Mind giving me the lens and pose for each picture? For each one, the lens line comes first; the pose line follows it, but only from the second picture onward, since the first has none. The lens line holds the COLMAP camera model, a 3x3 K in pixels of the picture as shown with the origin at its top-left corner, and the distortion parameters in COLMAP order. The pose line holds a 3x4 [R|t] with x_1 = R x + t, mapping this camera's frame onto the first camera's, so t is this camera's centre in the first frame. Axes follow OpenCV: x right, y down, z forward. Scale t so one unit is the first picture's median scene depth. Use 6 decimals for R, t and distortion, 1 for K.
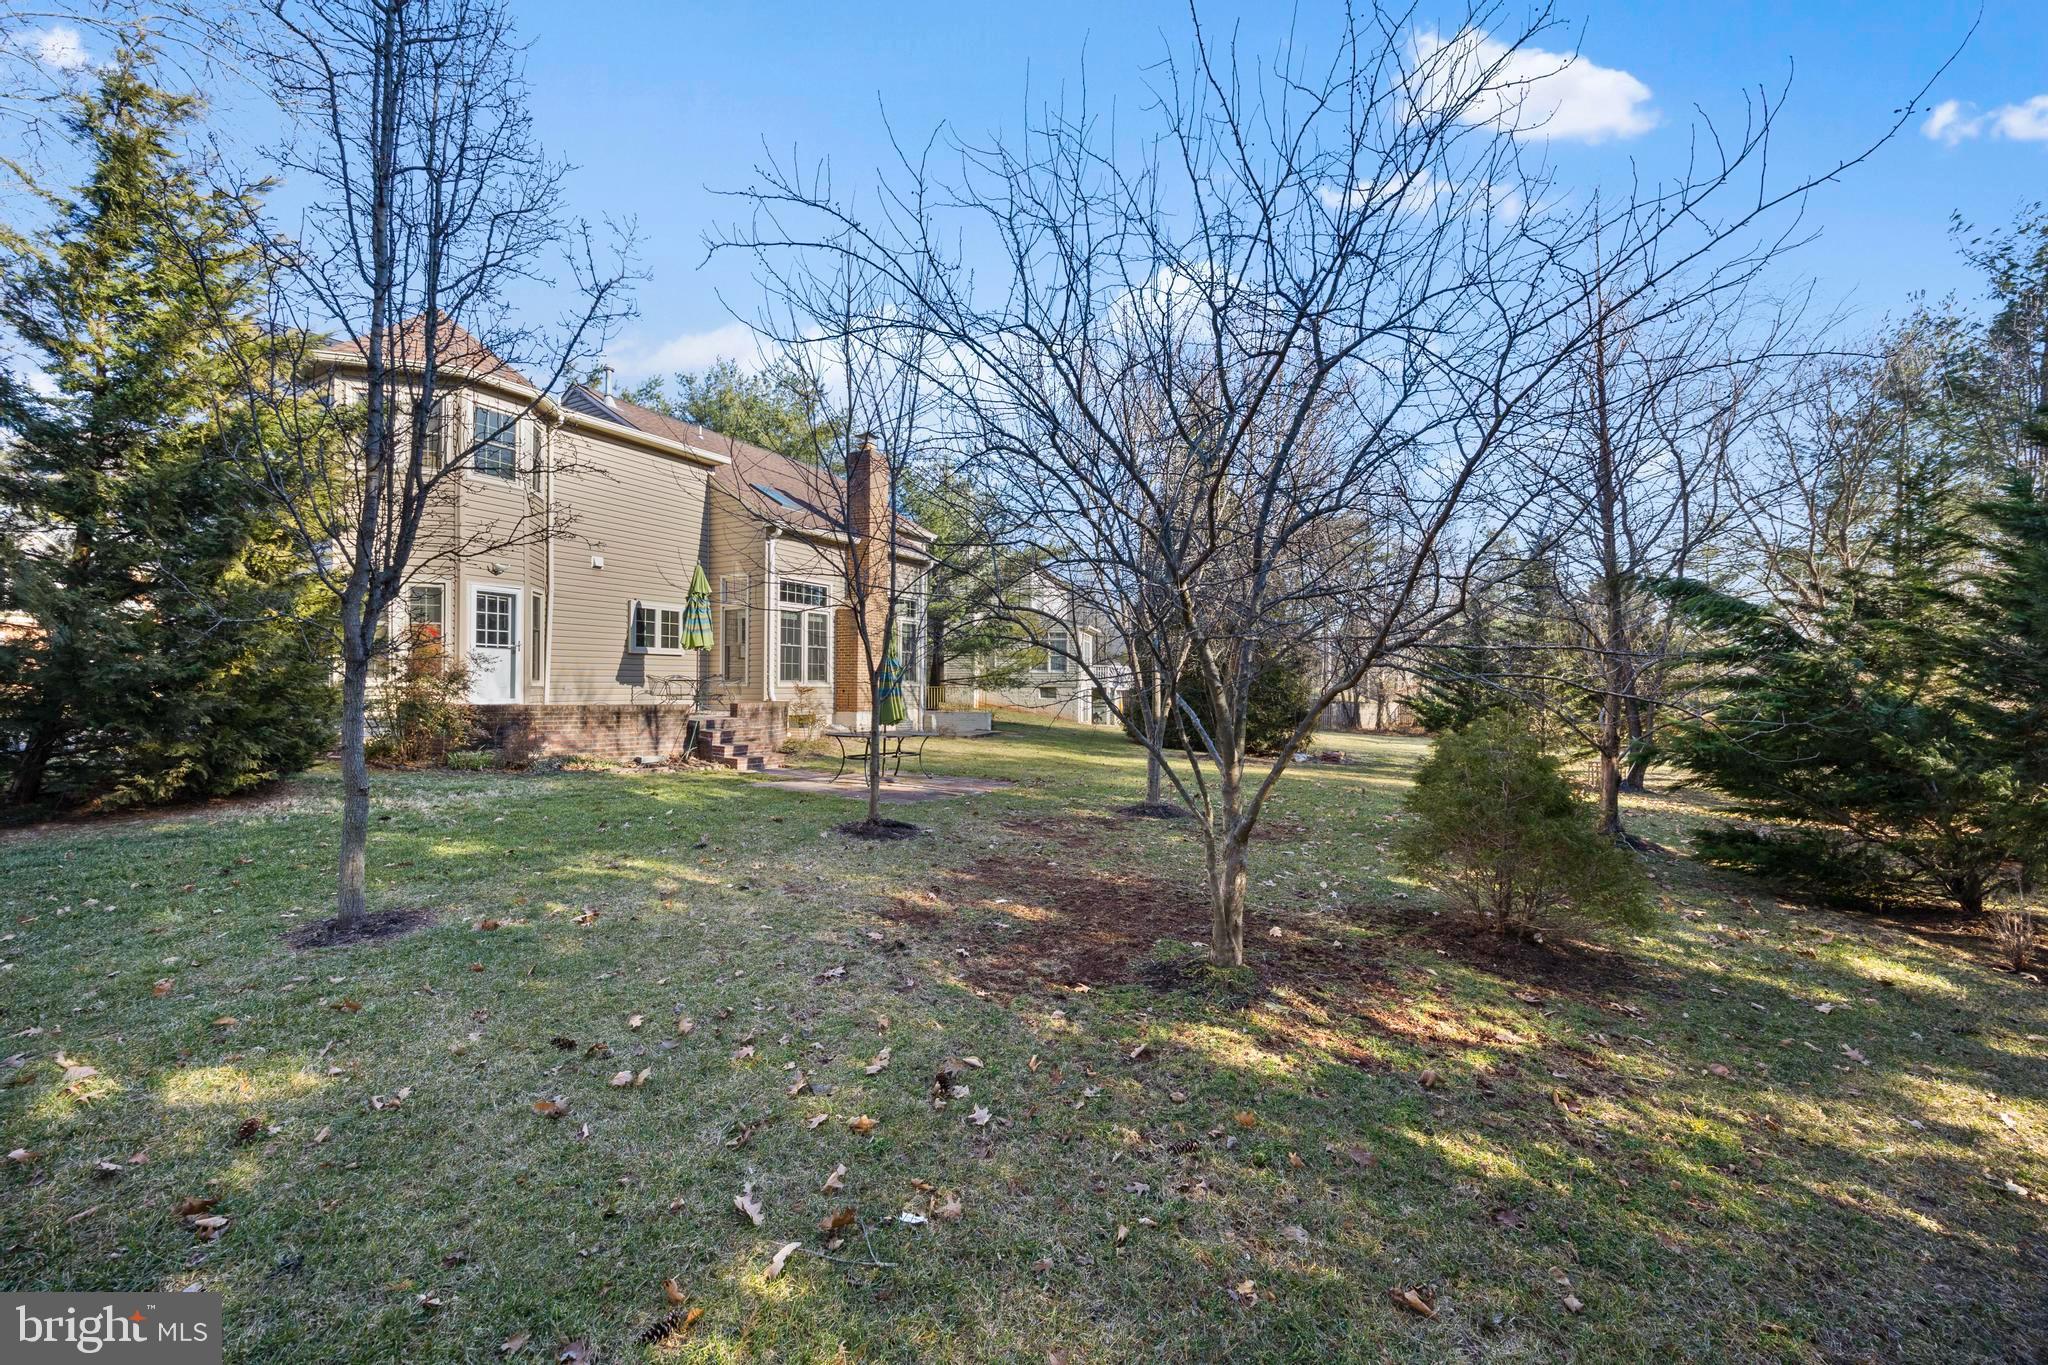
lens RADIAL K [[790.6, 0, 1016.5], [0, 790.6, 677.7], [0, 0, 1]] dist [0.003989, 0.000249]
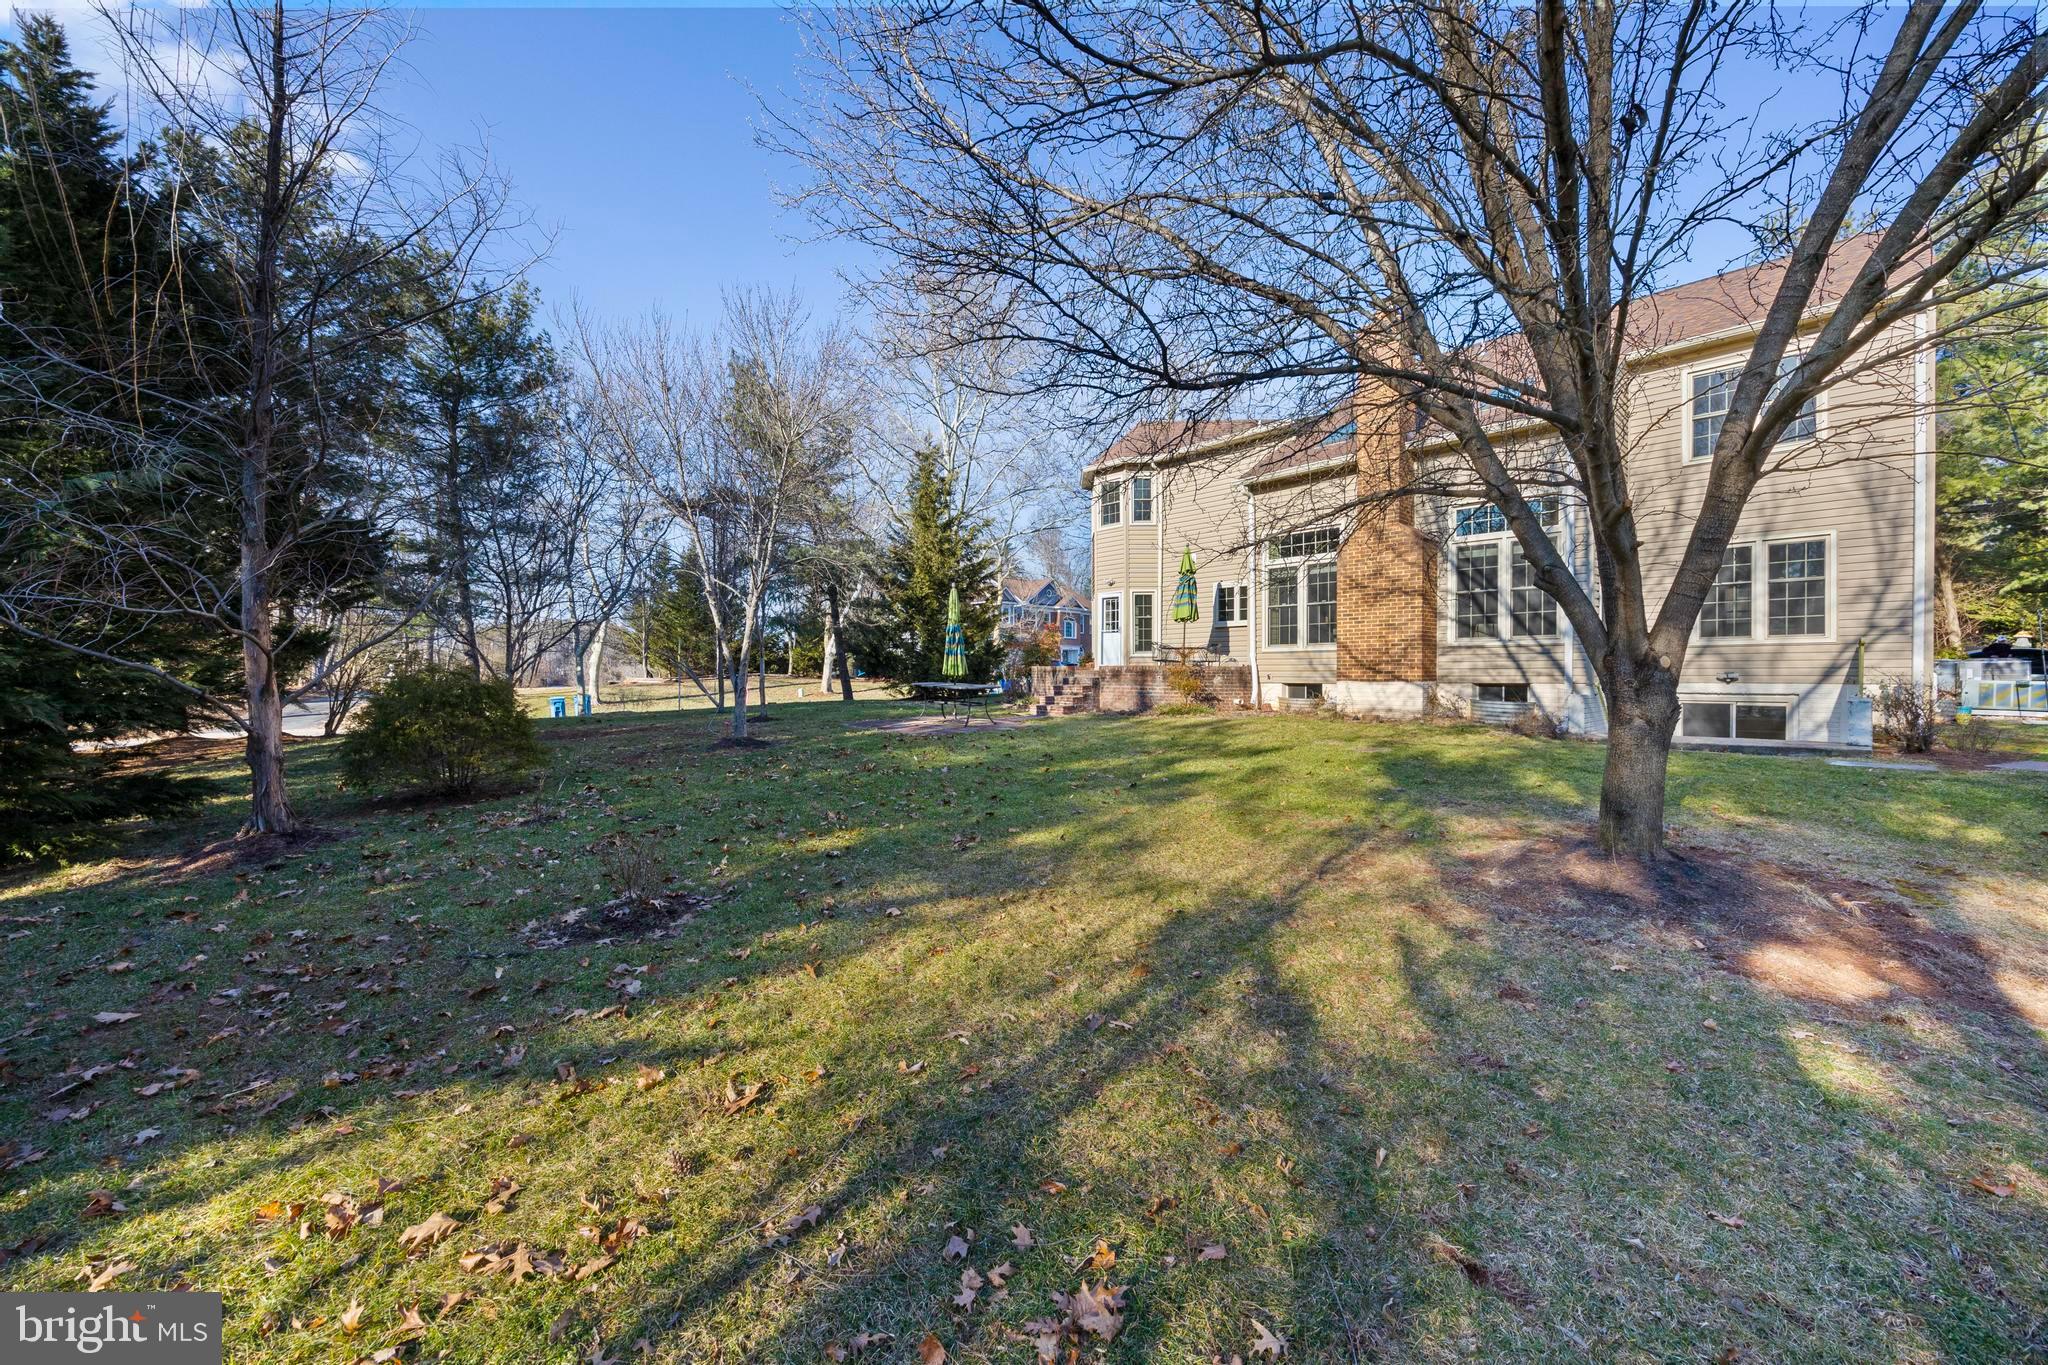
lens RADIAL K [[790.6, 0, 1009.3], [0, 790.6, 683.4], [0, 0, 1]] dist [0.003989, 0.000249]
pose [[-0.341125, 0.004309, -0.940008, 0.705153], [0.004374, 0.999986, 0.002997, 0.046264], [0.940008, -0.003089, -0.341139, 1.061473]]
